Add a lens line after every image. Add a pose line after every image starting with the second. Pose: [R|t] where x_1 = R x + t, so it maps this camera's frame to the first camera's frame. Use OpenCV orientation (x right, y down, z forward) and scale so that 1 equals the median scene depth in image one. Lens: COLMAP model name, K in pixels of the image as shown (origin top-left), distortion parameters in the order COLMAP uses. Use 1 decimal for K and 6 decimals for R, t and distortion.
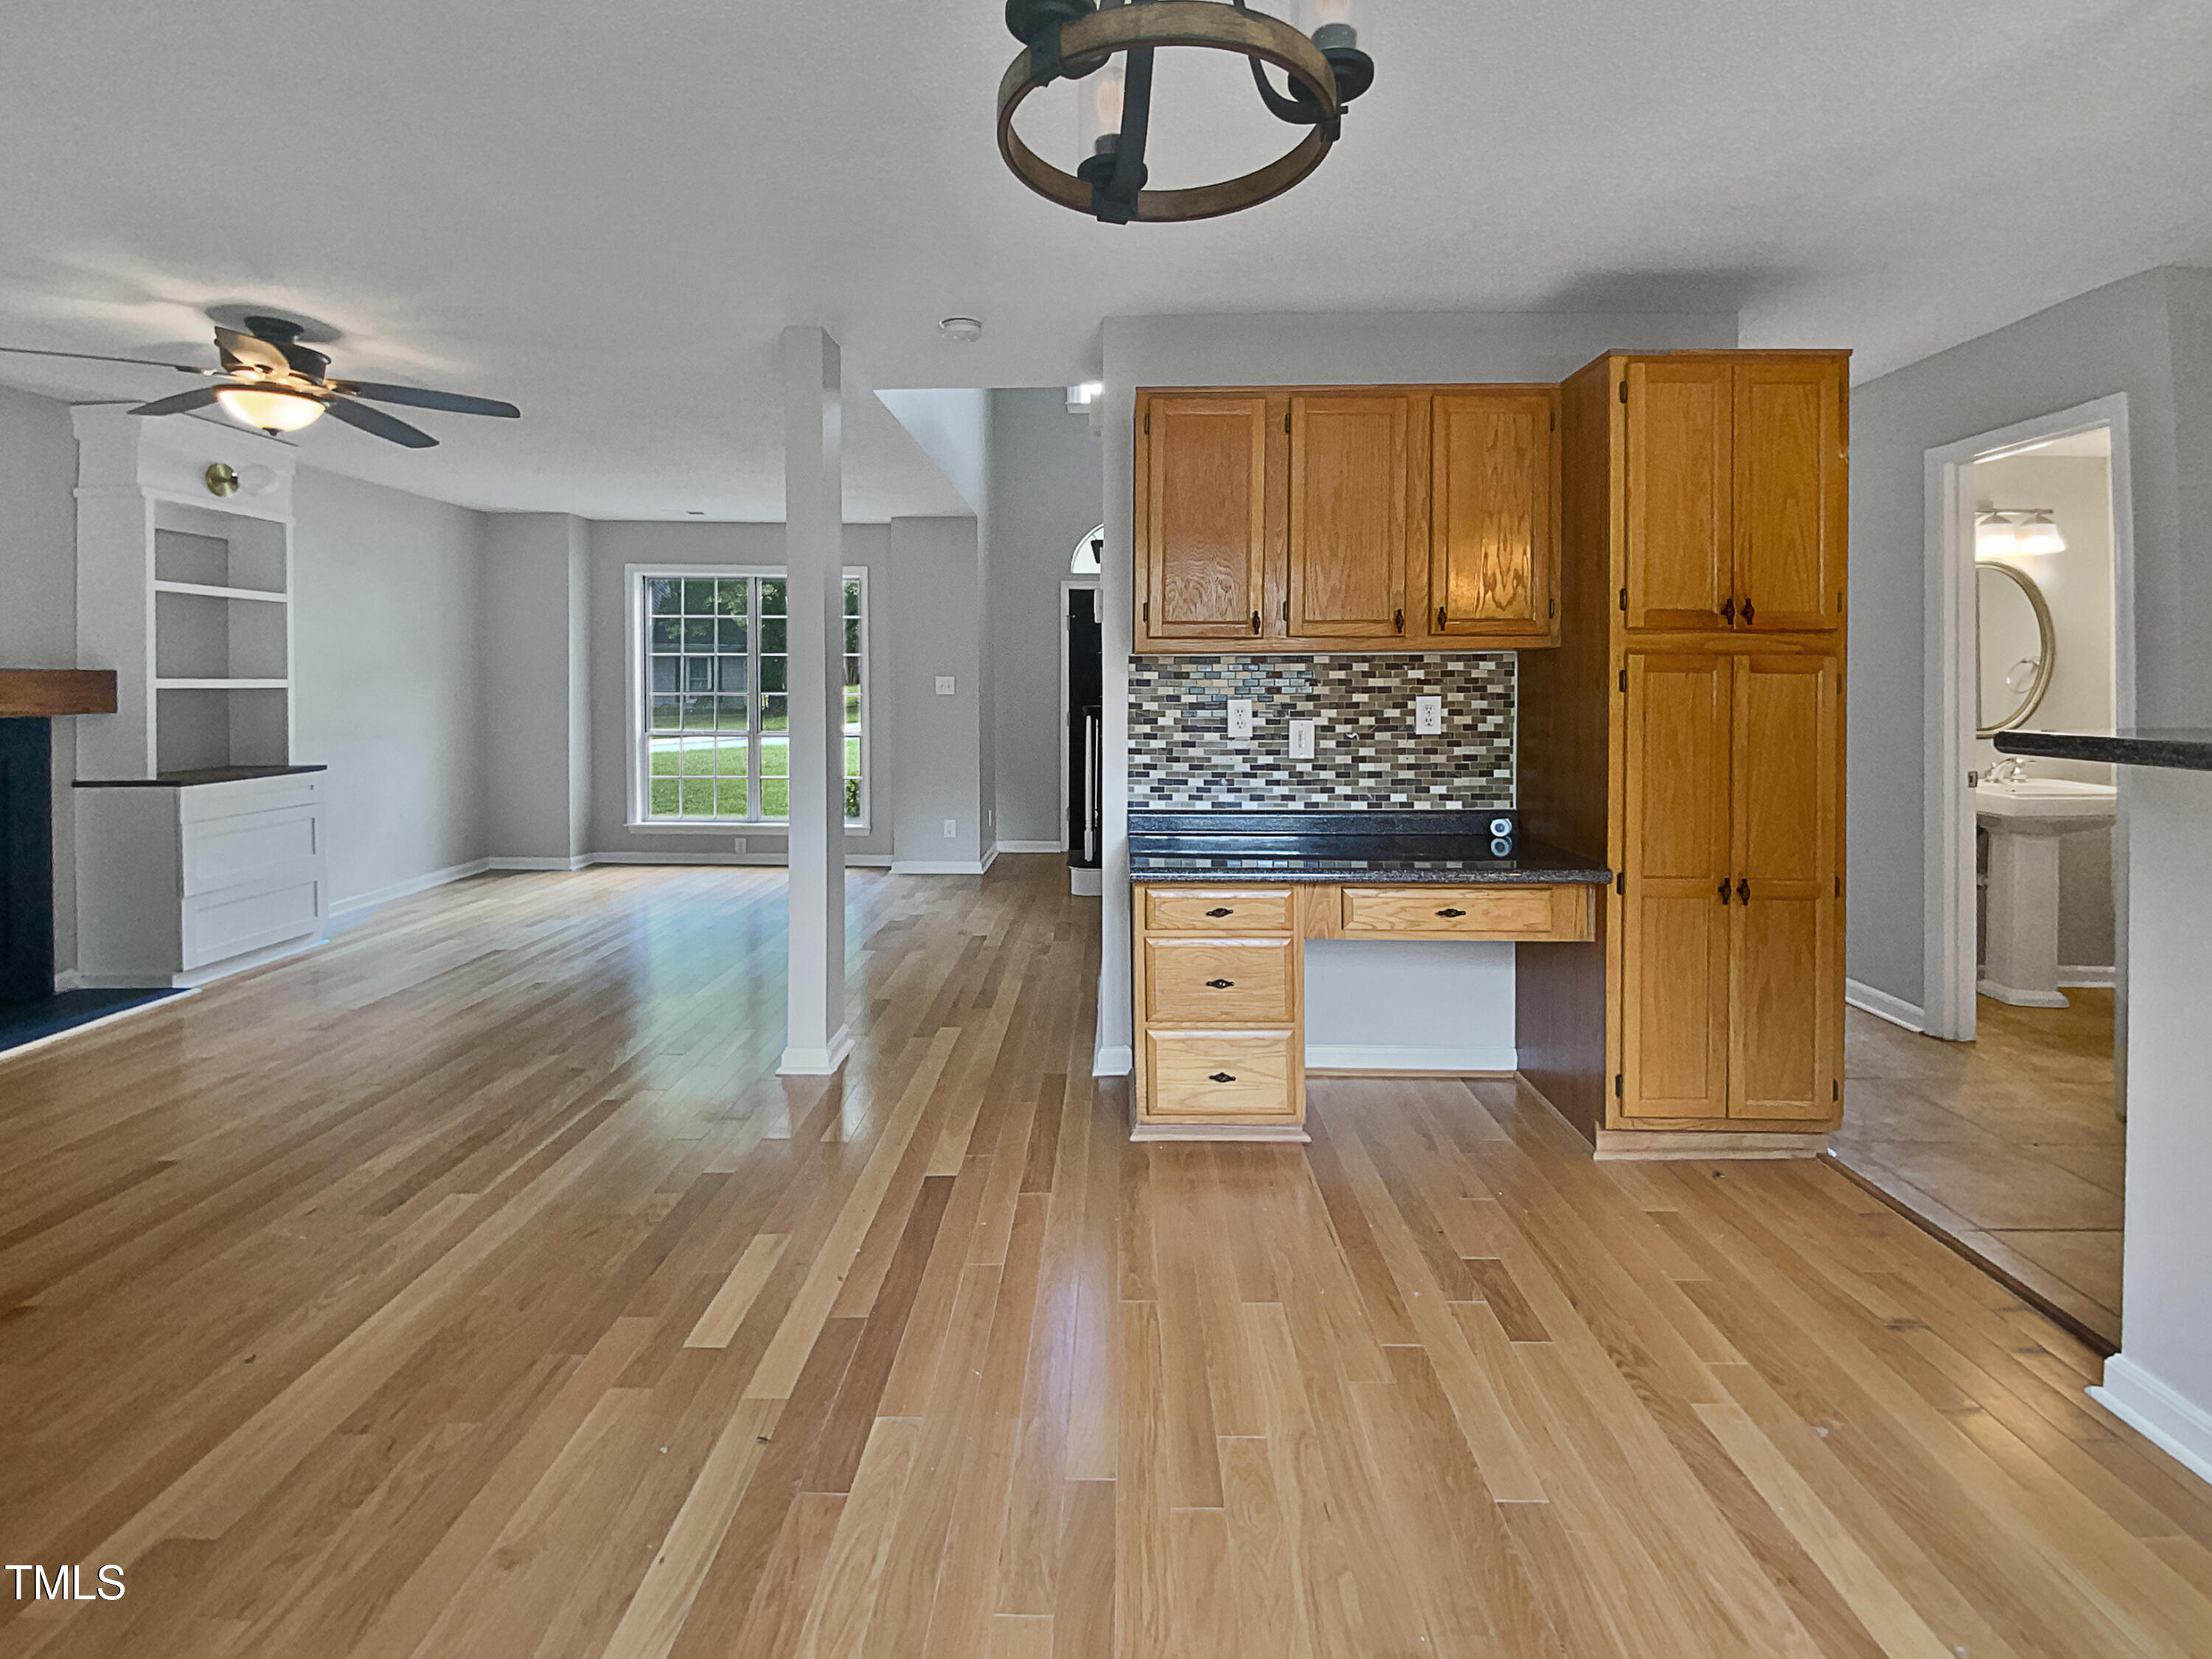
lens RADIAL K [[1013.3, 0, 1094.8], [0, 1013.3, 711.9], [0, 0, 1]] dist [-0.013036, -0.001993]
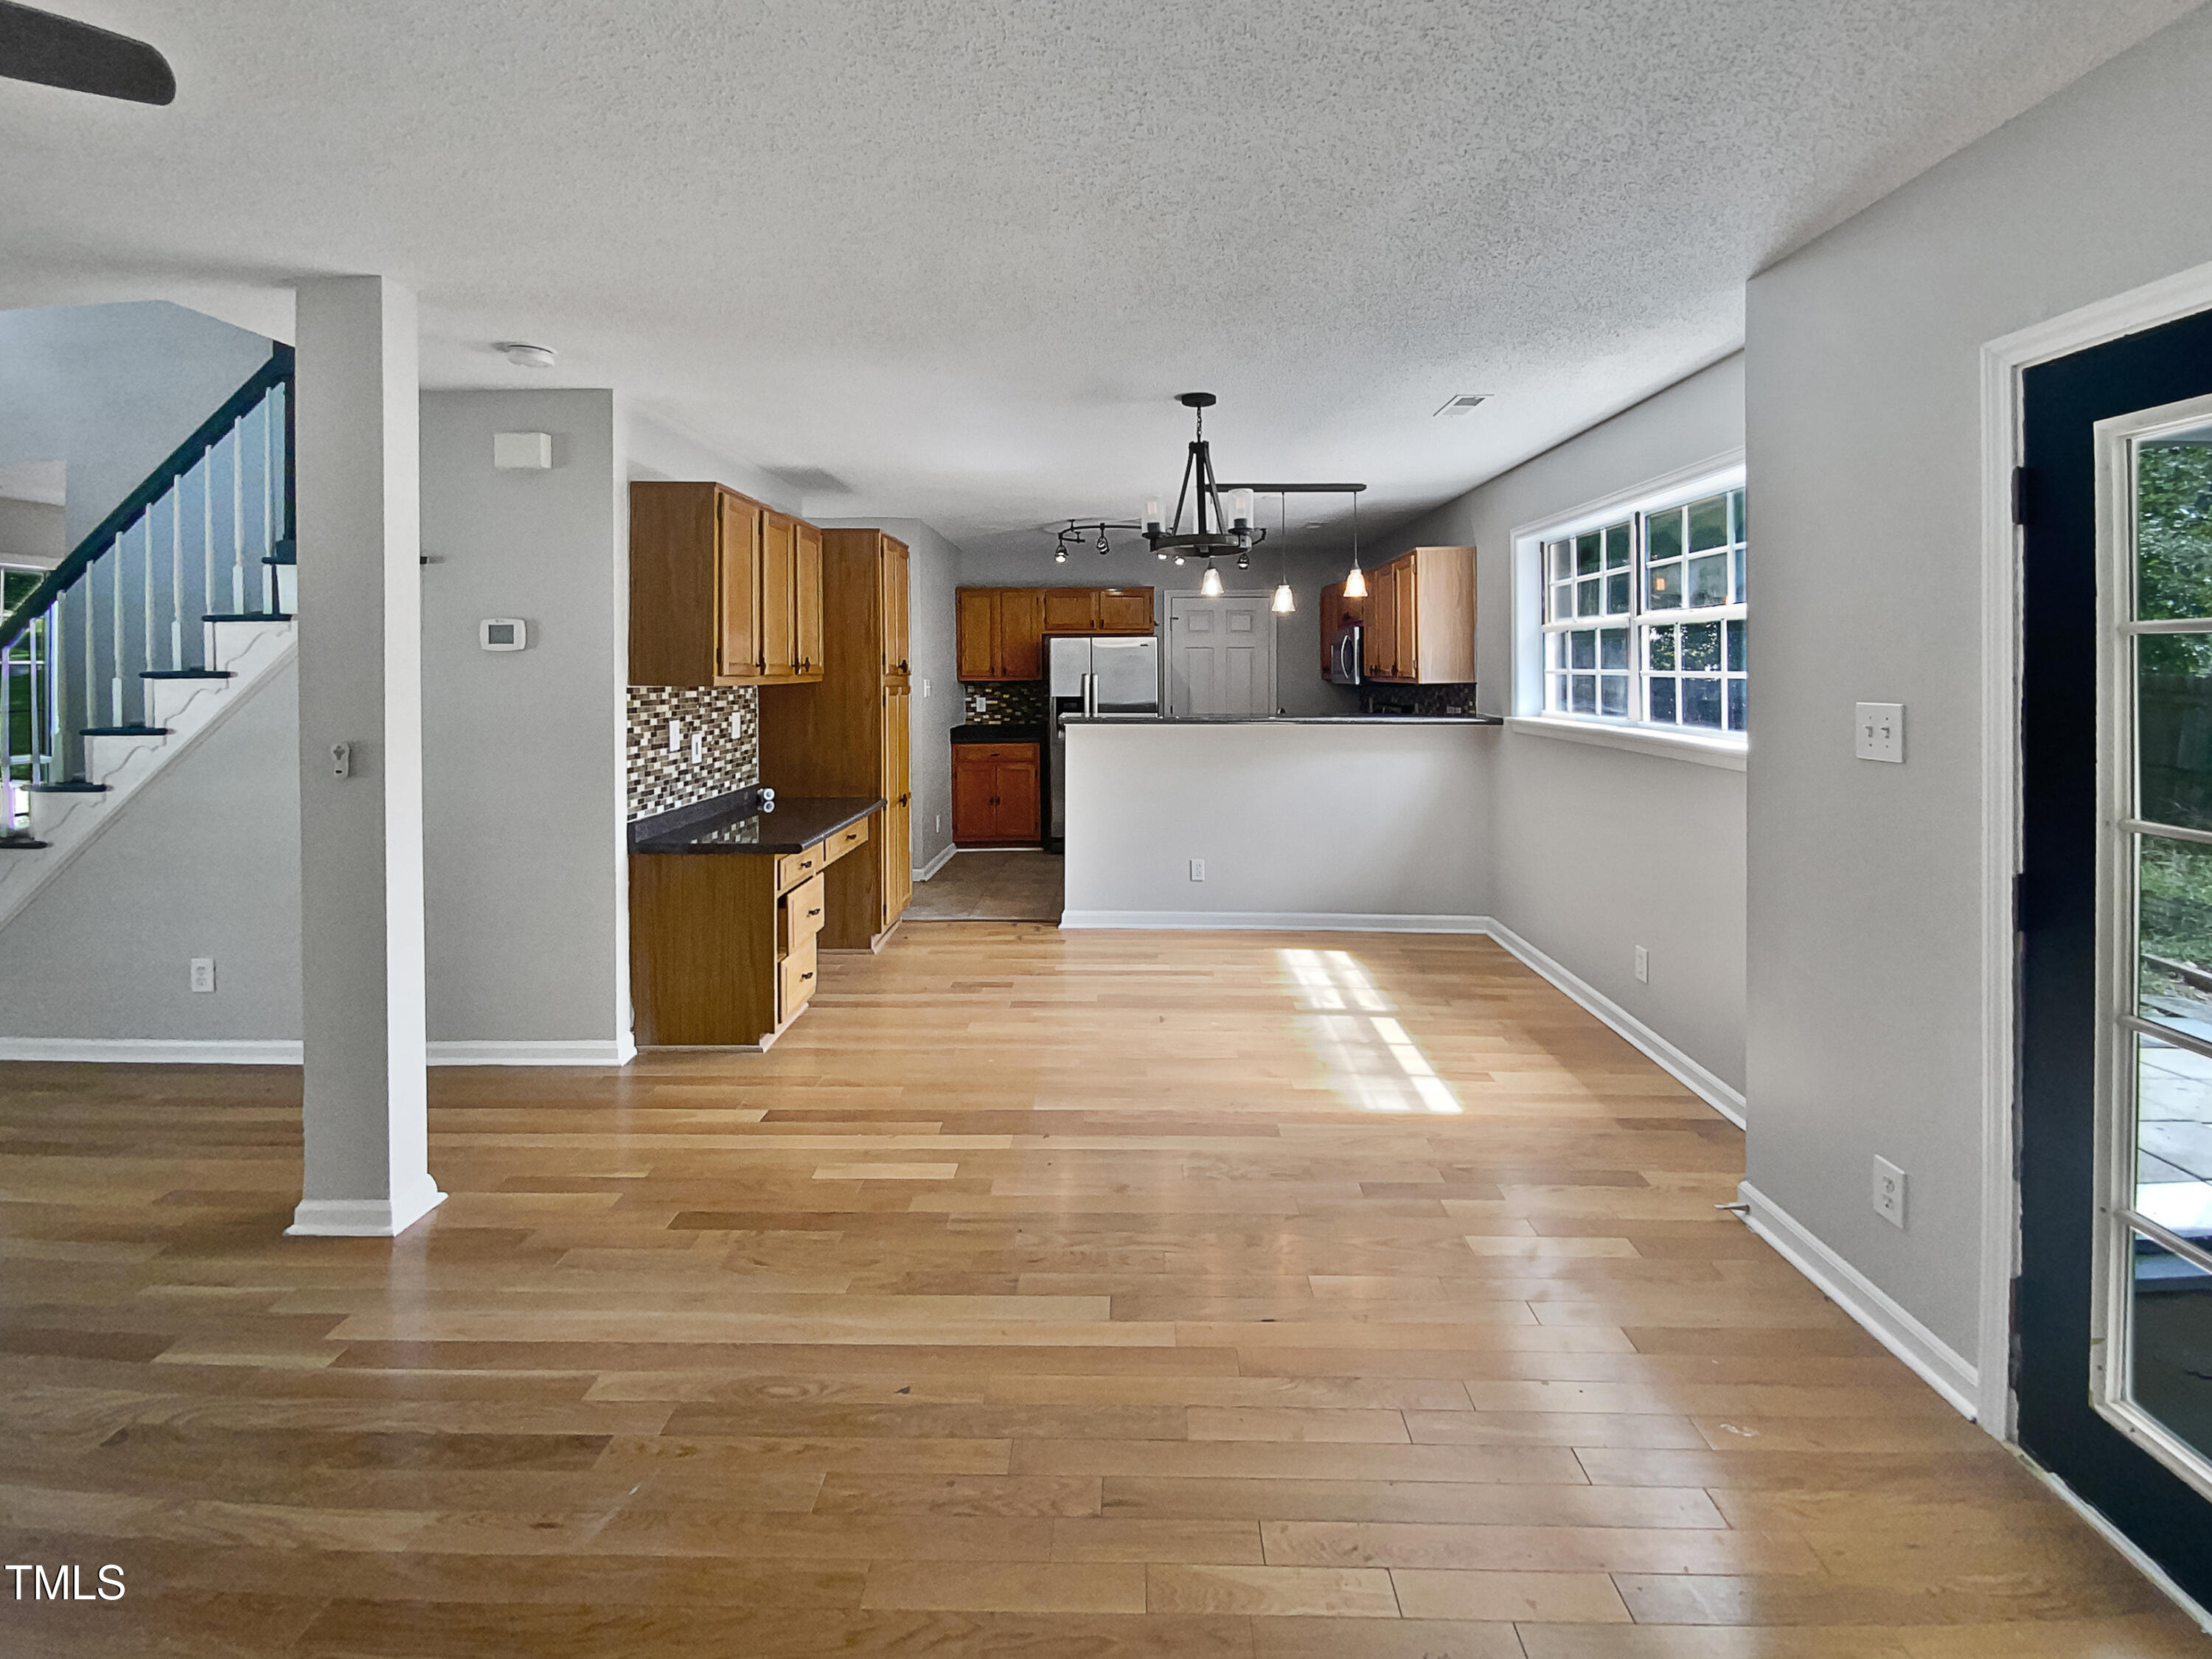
lens RADIAL K [[960.2, 0, 1165.2], [0, 960.2, 671.1], [0, 0, 1]] dist [0.006156, -0.003976]
pose [[-0.031314, 0.001010, 0.999509, -1.072528], [0.026221, 0.999656, -0.000189, -0.057858], [-0.999166, 0.026202, -0.031330, 0.423012]]
